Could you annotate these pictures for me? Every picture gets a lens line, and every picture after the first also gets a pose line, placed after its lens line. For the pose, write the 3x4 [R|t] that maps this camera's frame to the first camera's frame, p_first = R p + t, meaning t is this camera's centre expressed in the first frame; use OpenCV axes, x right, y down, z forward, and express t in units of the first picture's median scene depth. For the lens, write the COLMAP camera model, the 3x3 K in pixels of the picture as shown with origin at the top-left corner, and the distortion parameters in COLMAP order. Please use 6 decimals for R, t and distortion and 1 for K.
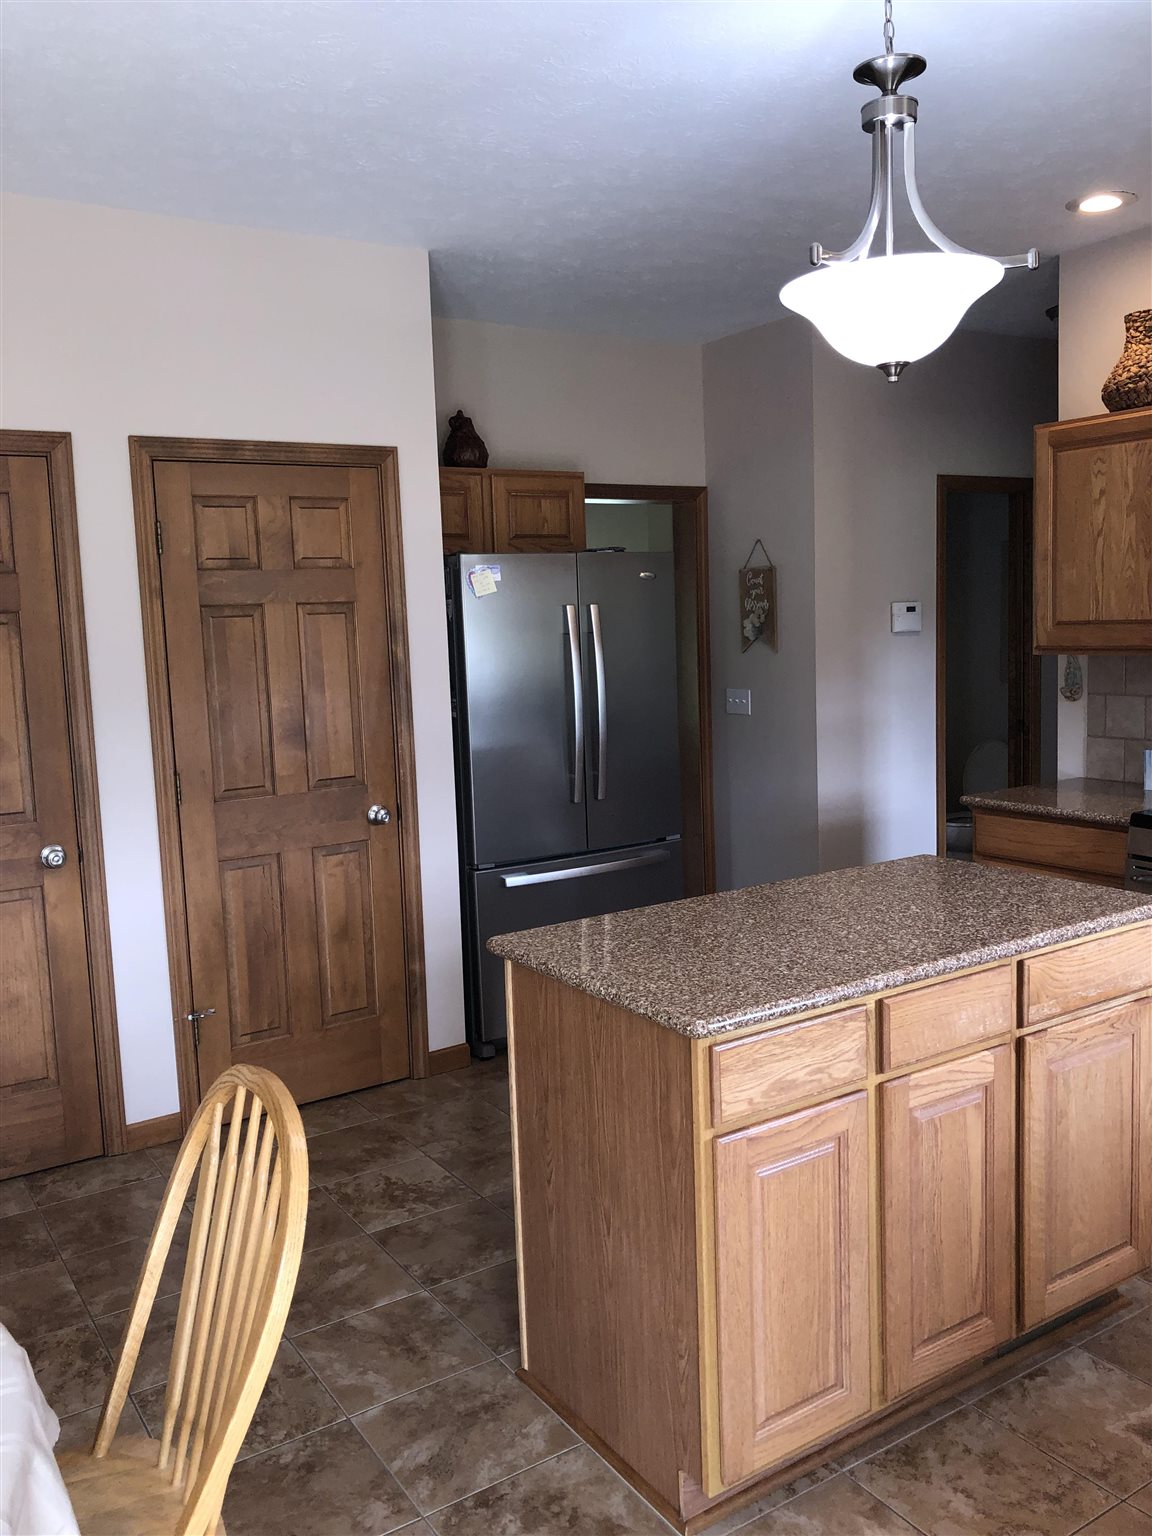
lens RADIAL K [[1258.0, 0, 558.7], [0, 1258.0, 746.3], [0, 0, 1]] dist [0.040233, -0.042656]
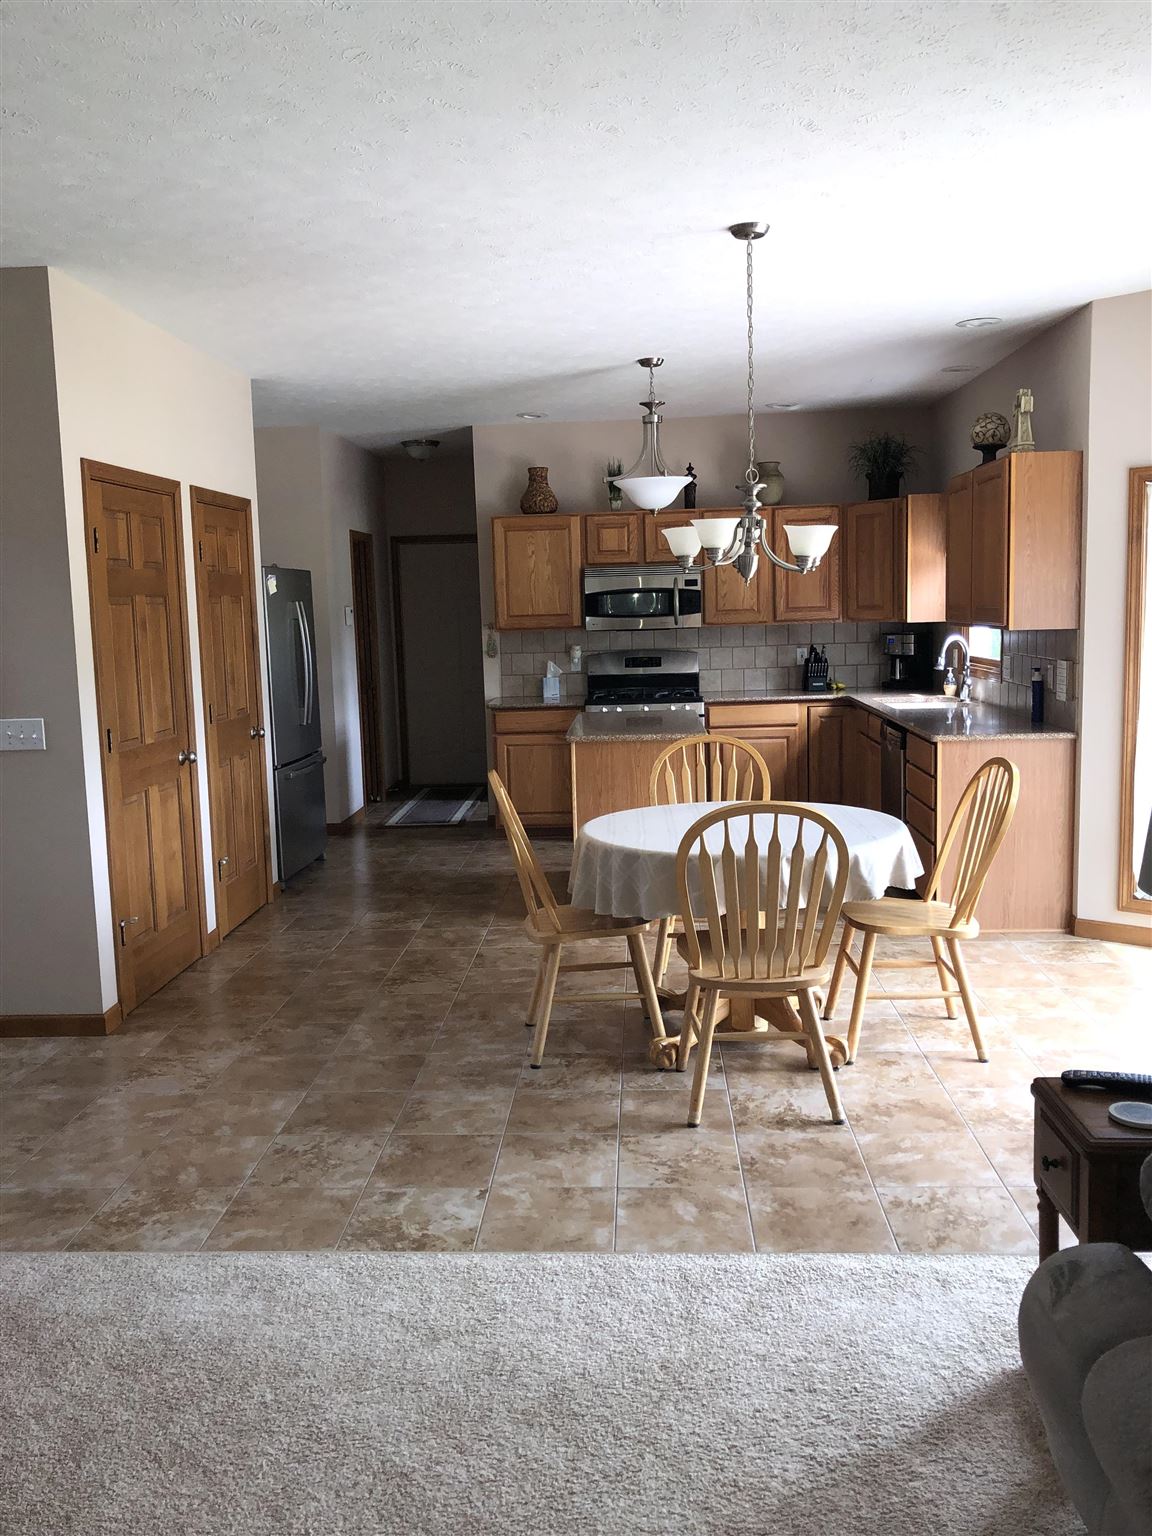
lens RADIAL K [[1258.0, 0, 566.2], [0, 1258.0, 745.1], [0, 0, 1]] dist [0.040233, -0.042656]
pose [[0.584280, -0.071236, 0.808420, -1.266078], [0.091176, 0.995595, 0.021833, 0.076006], [-0.806414, 0.060952, 0.588201, -0.246870]]
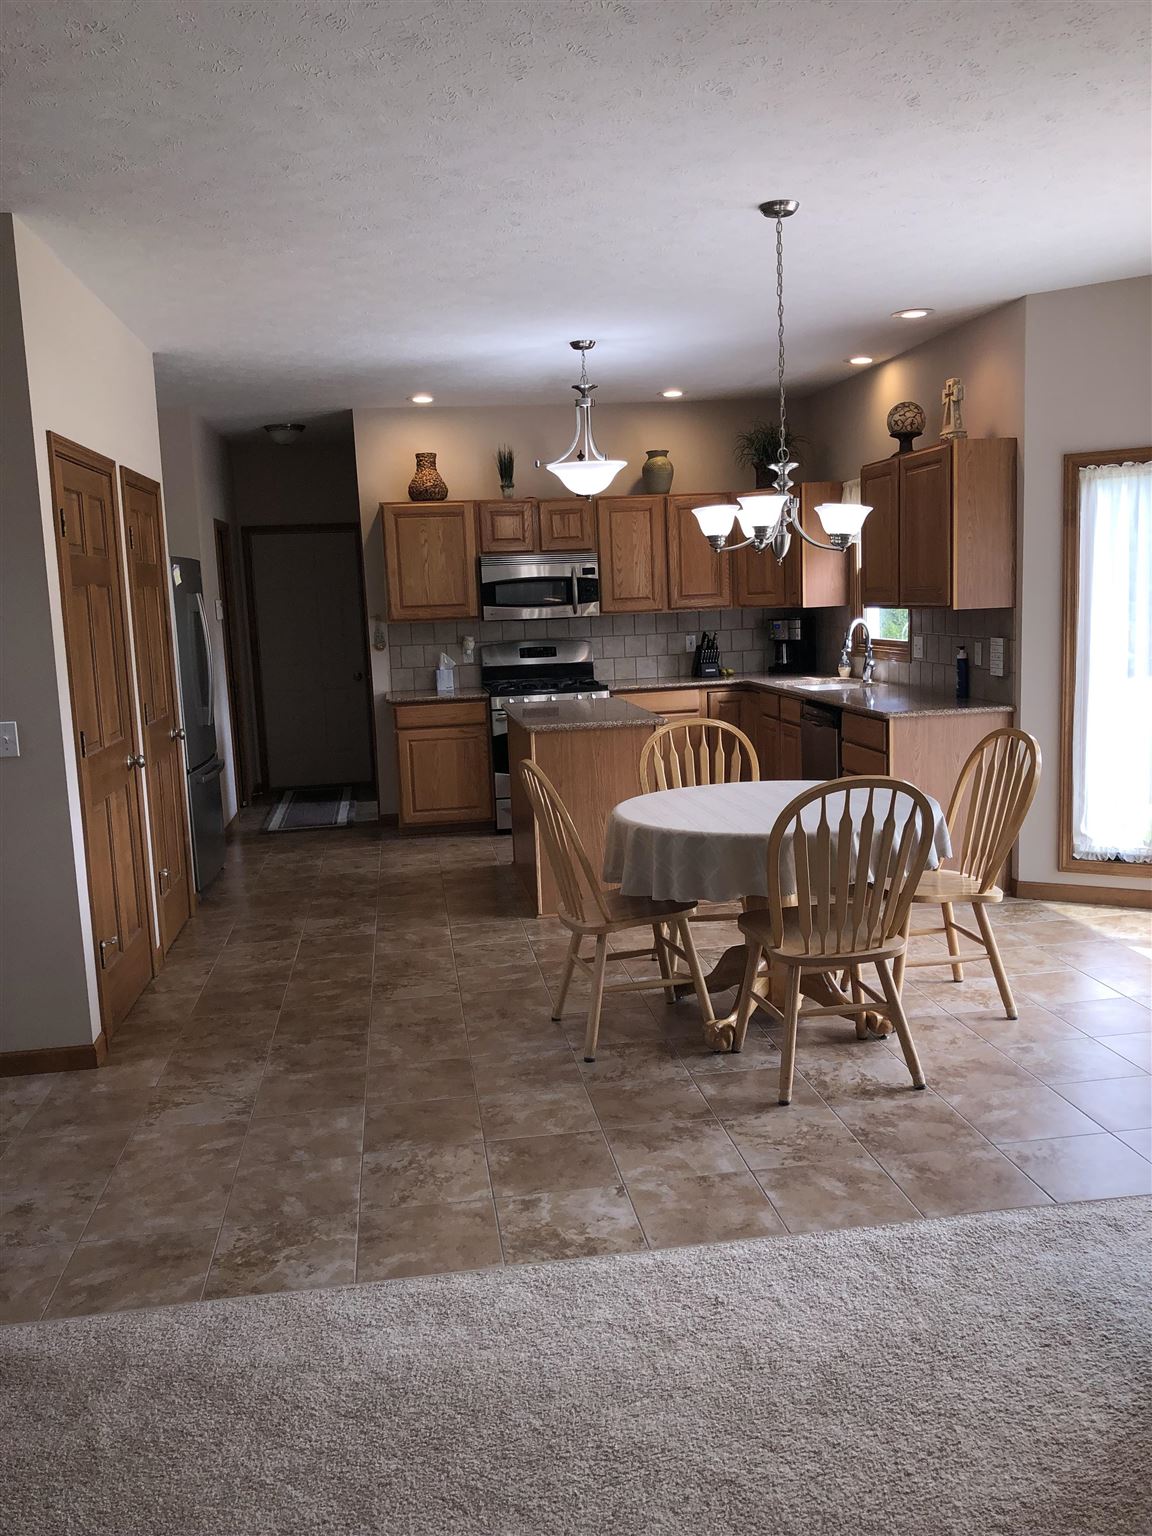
lens RADIAL K [[1258.0, 0, 571.3], [0, 1258.0, 757.2], [0, 0, 1]] dist [0.040233, -0.042656]
pose [[0.412192, -0.099685, 0.905627, -1.364450], [0.120714, 0.991209, 0.054163, 0.061050], [-0.903065, 0.086996, 0.420601, -0.023990]]
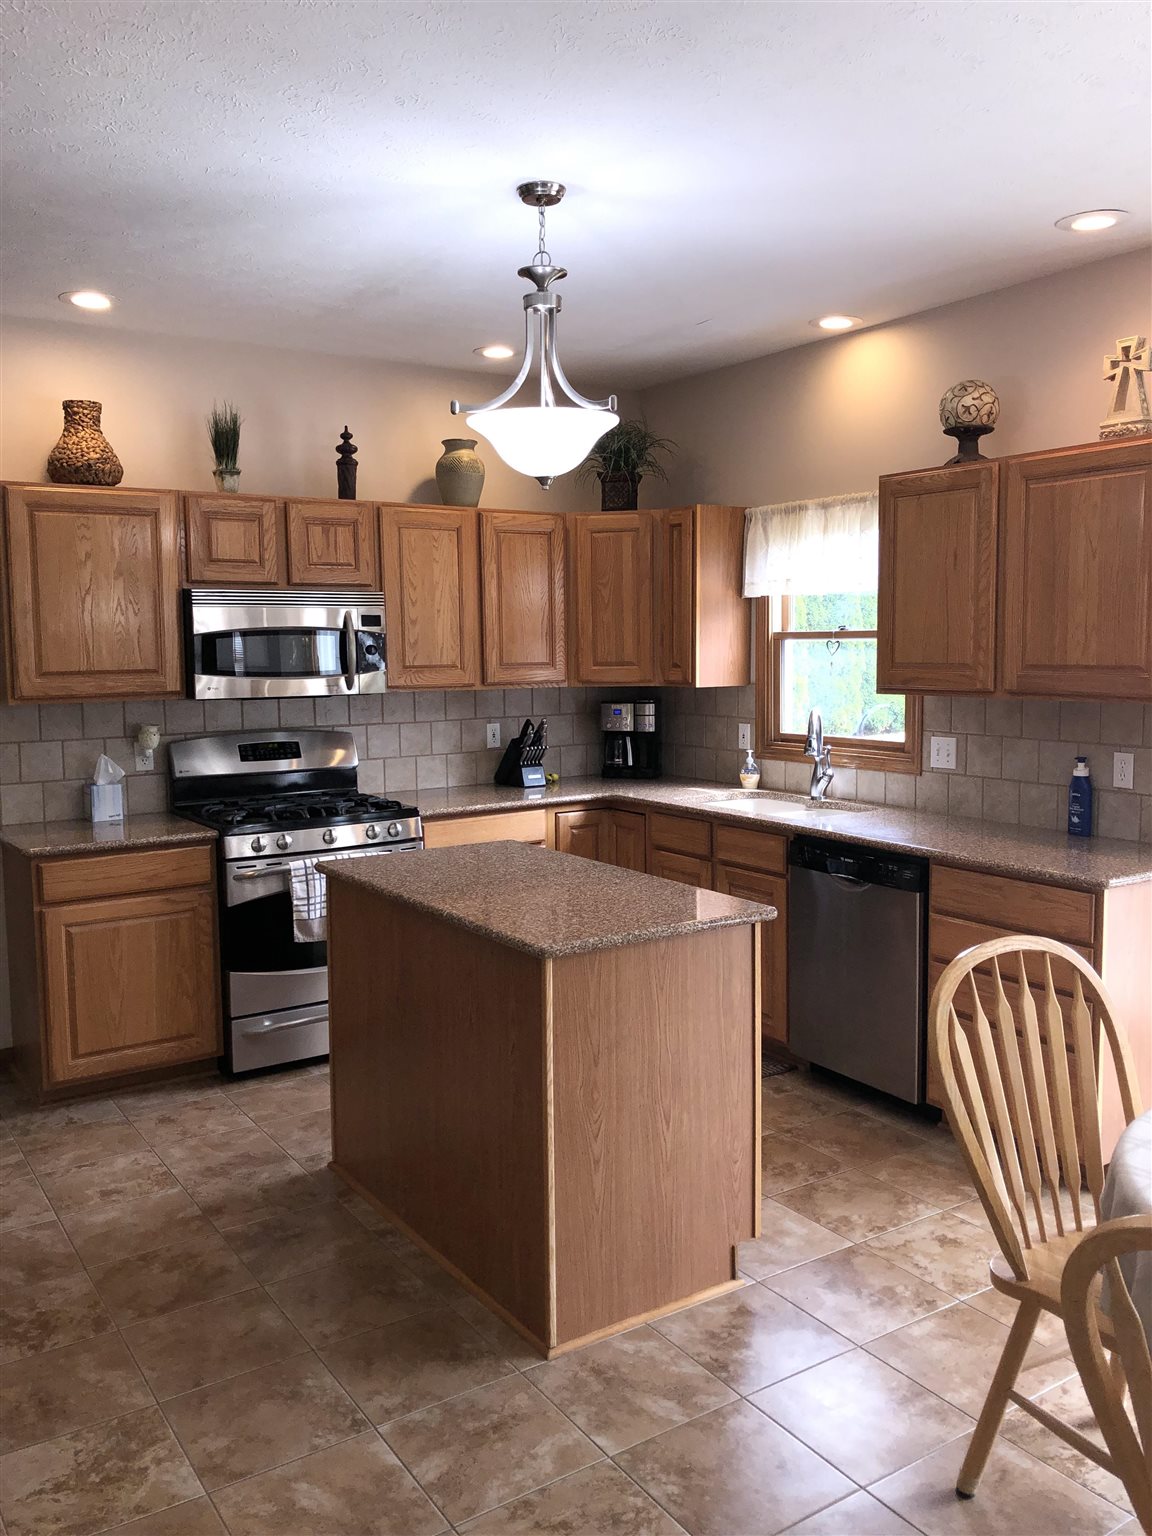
lens RADIAL K [[1258.0, 0, 582.9], [0, 1258.0, 744.5], [0, 0, 1]] dist [0.040233, -0.042656]
pose [[-0.020995, -0.046120, 0.998715, -0.715246], [0.114830, 0.992214, 0.048234, -0.040964], [-0.993163, 0.115695, -0.015535, 0.622998]]
